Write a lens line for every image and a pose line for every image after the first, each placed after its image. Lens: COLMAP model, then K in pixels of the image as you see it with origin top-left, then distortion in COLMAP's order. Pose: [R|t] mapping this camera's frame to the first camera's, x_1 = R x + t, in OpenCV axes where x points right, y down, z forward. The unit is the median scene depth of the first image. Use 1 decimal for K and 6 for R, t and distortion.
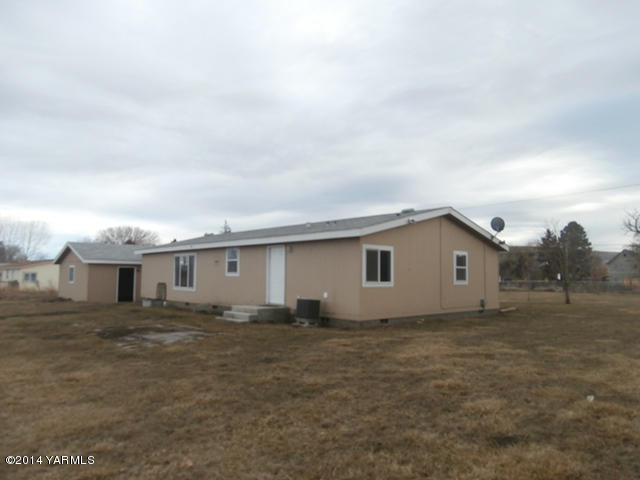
lens RADIAL K [[460.9, 0, 325.8], [0, 460.9, 240.0], [0, 0, 1]] dist [-0.034136, 0.006651]
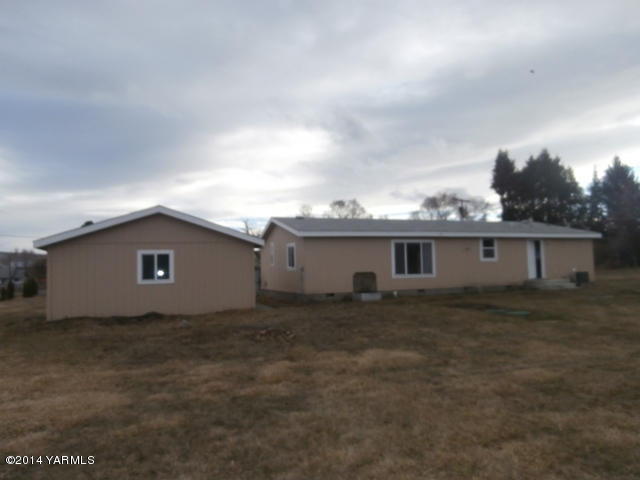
lens RADIAL K [[460.9, 0, 317.1], [0, 460.9, 243.8], [0, 0, 1]] dist [-0.034136, 0.006651]
pose [[0.395090, 0.036280, 0.917926, -1.316886], [-0.043564, 0.998836, -0.020727, 0.068058], [-0.917609, -0.031799, 0.396211, 0.814656]]
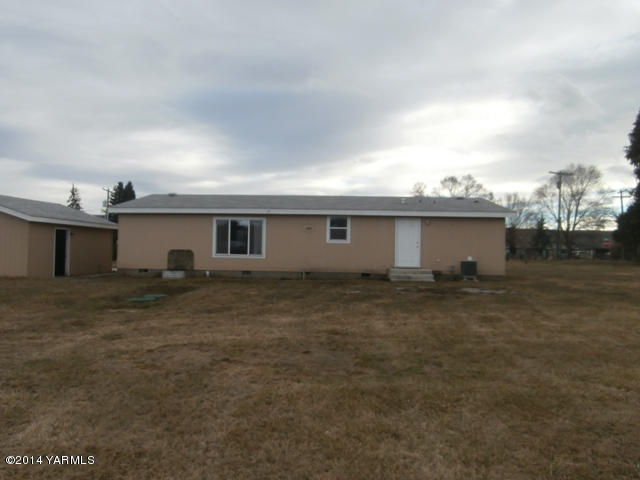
lens RADIAL K [[460.9, 0, 317.8], [0, 460.9, 244.3], [0, 0, 1]] dist [-0.034136, 0.006651]
pose [[0.717564, 0.012917, 0.696373, -0.850258], [-0.064556, 0.996757, 0.048032, 0.028662], [-0.693494, -0.079421, 0.716071, 0.235309]]
